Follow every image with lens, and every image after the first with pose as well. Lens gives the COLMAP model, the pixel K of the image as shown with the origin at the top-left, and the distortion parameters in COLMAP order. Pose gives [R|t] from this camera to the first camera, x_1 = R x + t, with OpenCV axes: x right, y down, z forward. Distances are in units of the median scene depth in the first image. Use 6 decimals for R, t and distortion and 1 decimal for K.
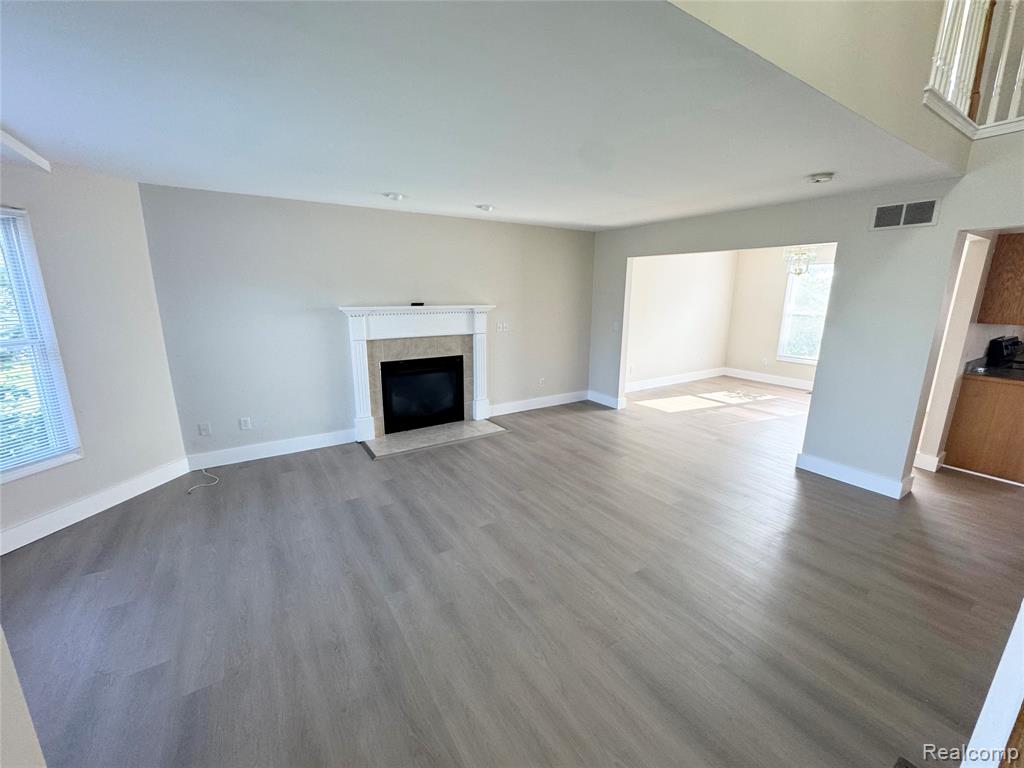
lens RADIAL K [[415.8, 0, 510.3], [0, 415.8, 382.8], [0, 0, 1]] dist [-0.002663, 0.000234]
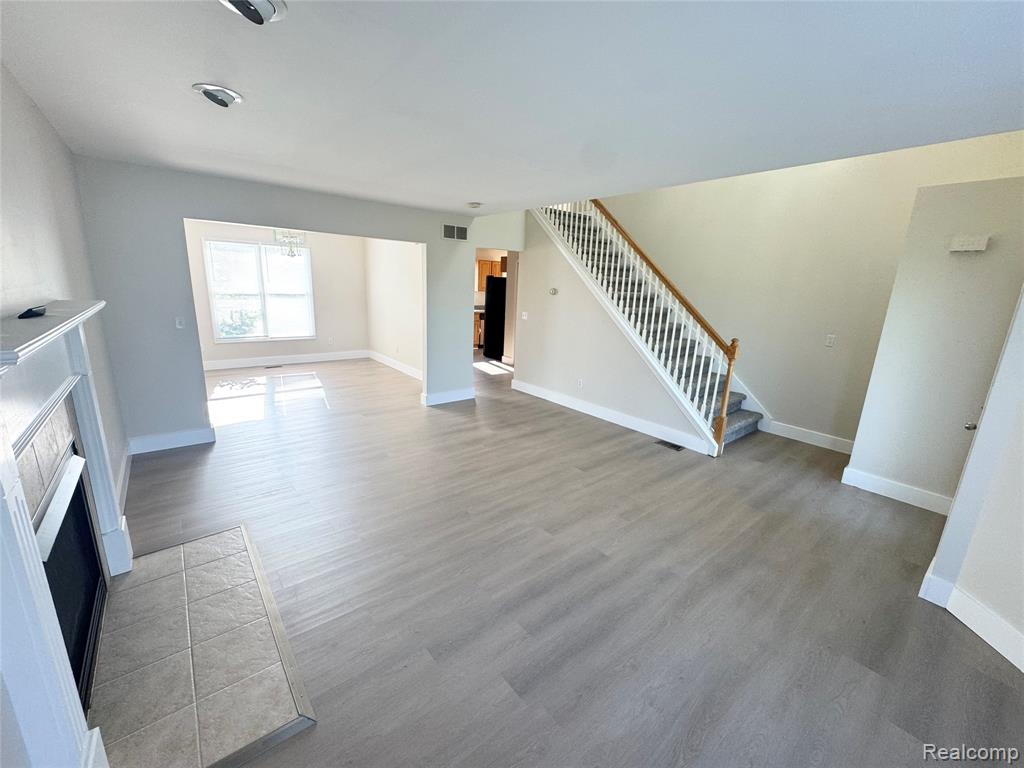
lens RADIAL K [[415.8, 0, 511.3], [0, 415.8, 384.9], [0, 0, 1]] dist [-0.002663, 0.000234]
pose [[-0.117794, -0.250414, 0.960946, -0.999388], [0.174920, 0.947320, 0.268305, -0.281600], [-0.977511, 0.199693, -0.067786, 1.221428]]
